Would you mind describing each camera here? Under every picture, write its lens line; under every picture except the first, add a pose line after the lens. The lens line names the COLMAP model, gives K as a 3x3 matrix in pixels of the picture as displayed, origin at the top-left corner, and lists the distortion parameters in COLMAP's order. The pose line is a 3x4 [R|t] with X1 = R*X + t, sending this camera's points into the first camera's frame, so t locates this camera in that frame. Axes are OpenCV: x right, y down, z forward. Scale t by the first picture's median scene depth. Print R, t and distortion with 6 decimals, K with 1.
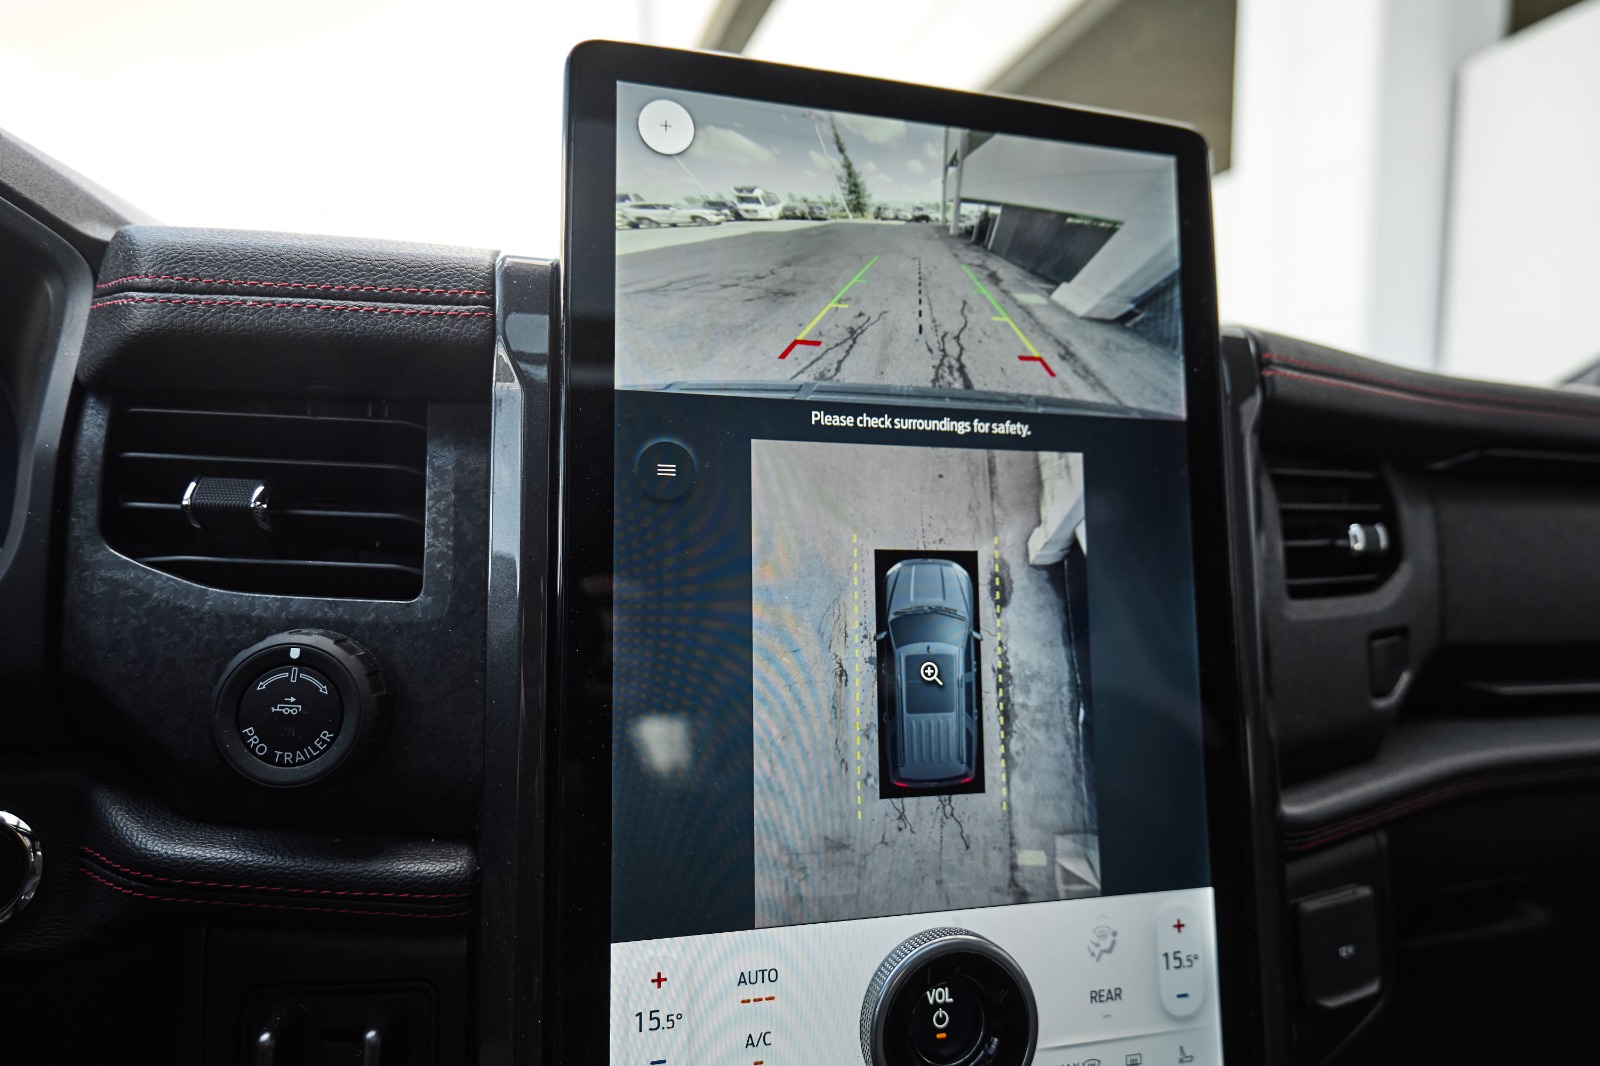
lens RADIAL K [[1012.7, 0, 801.8], [0, 1012.7, 535.3], [0, 0, 1]] dist [0.038736, -0.034110]
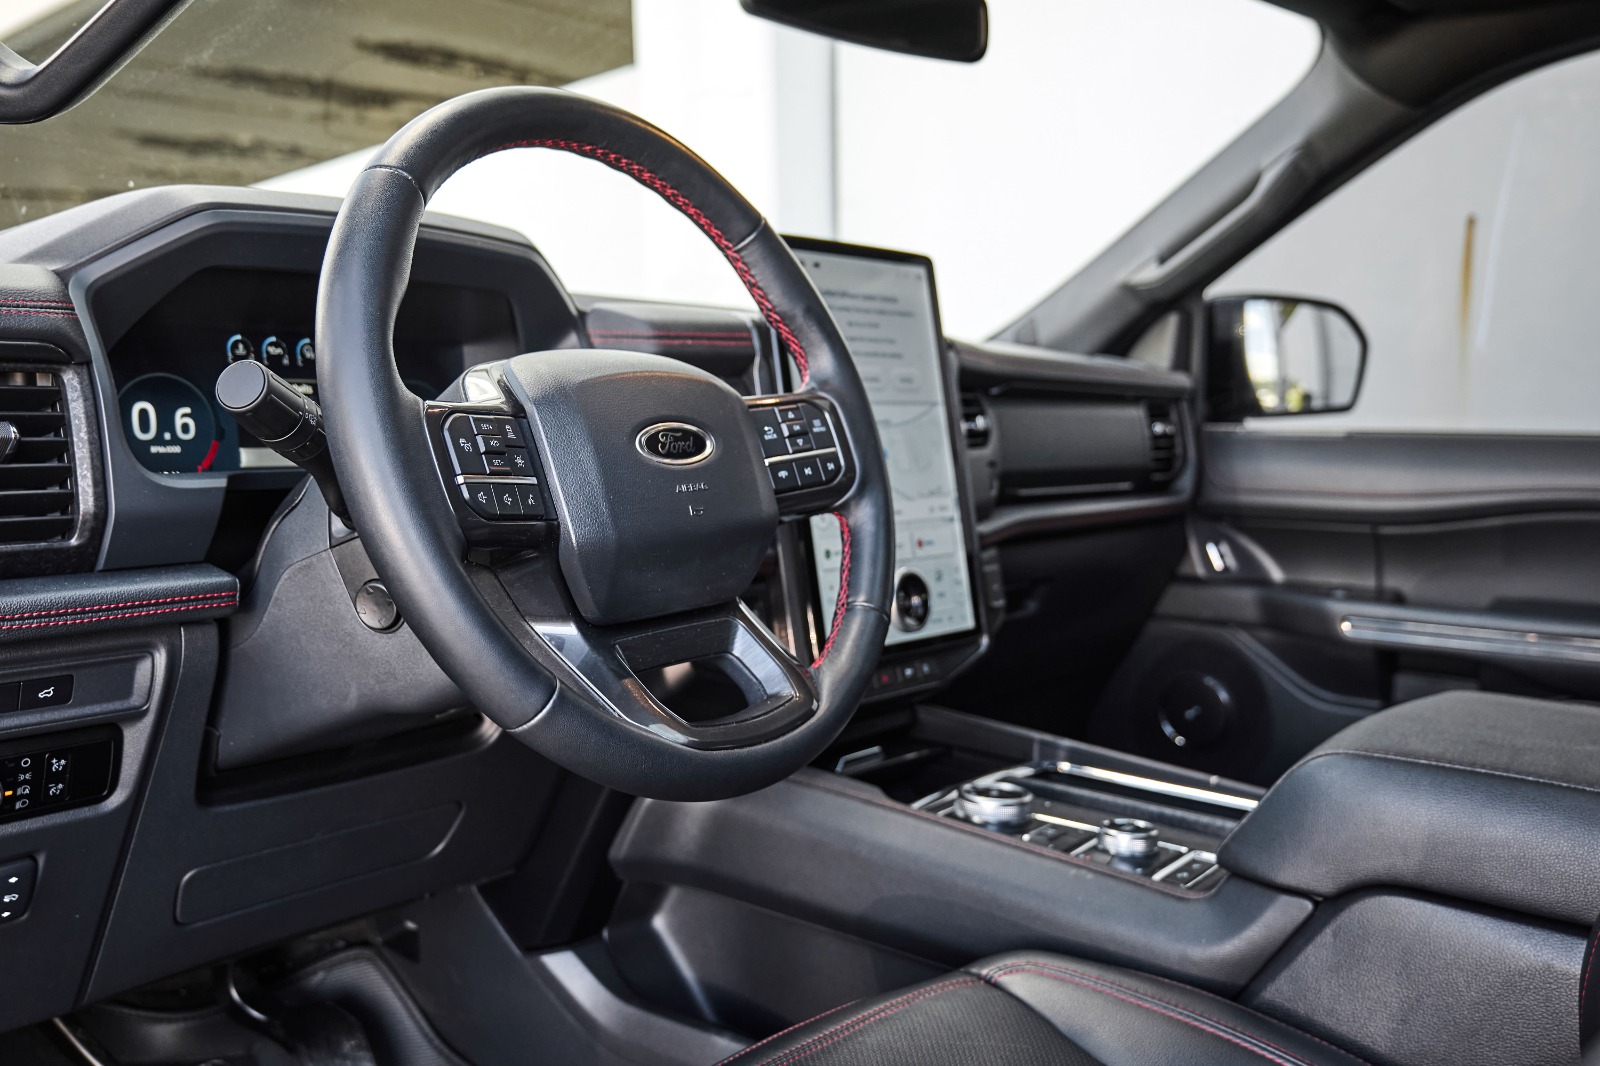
lens RADIAL K [[1461.5, 0, 800.0], [0, 1461.5, 533.0], [0, 0, 1]] dist [-0.004646, -0.008352]
pose [[0.832331, -0.079315, 0.548575, -2.283121], [0.065305, 0.996848, 0.045044, 0.103892], [-0.550419, -0.001667, 0.834887, -2.168426]]
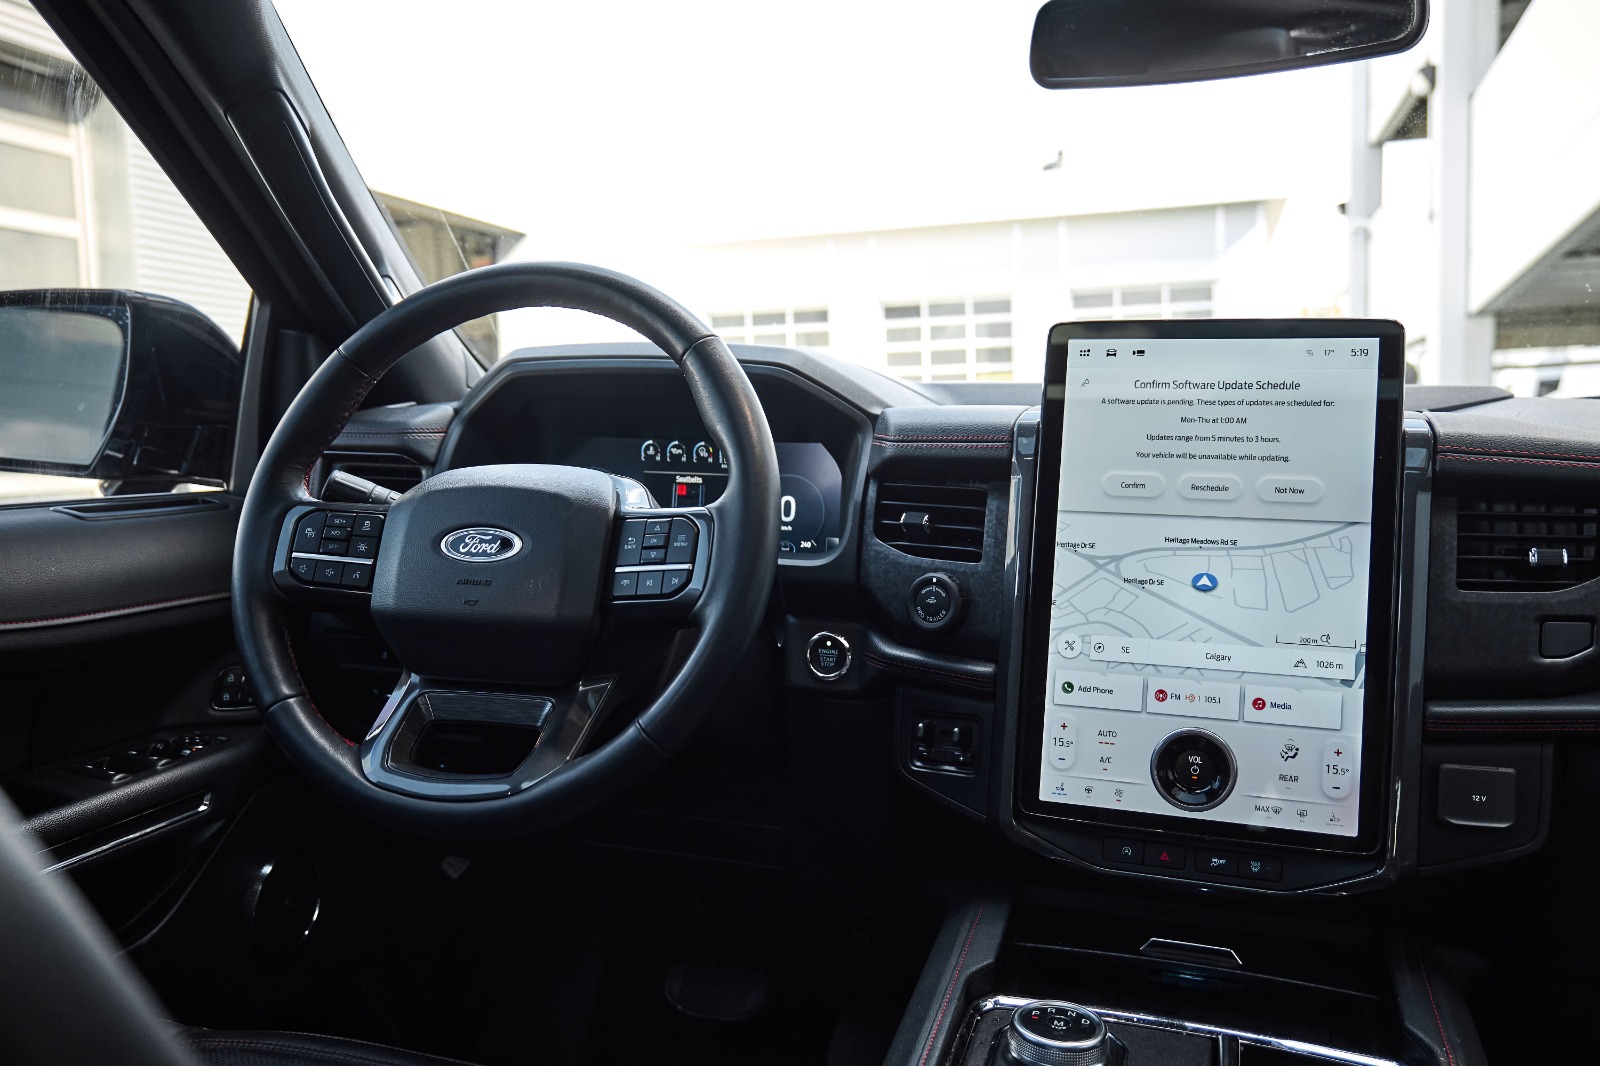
lens RADIAL K [[1296.9, 0, 798.9], [0, 1296.9, 536.0], [0, 0, 1]] dist [-0.006141, 0.001451]
pose [[0.806471, 0.028894, -0.590567, 1.106711], [-0.030679, 0.999505, 0.007006, -0.010114], [0.590477, 0.012468, 0.806958, -1.768188]]
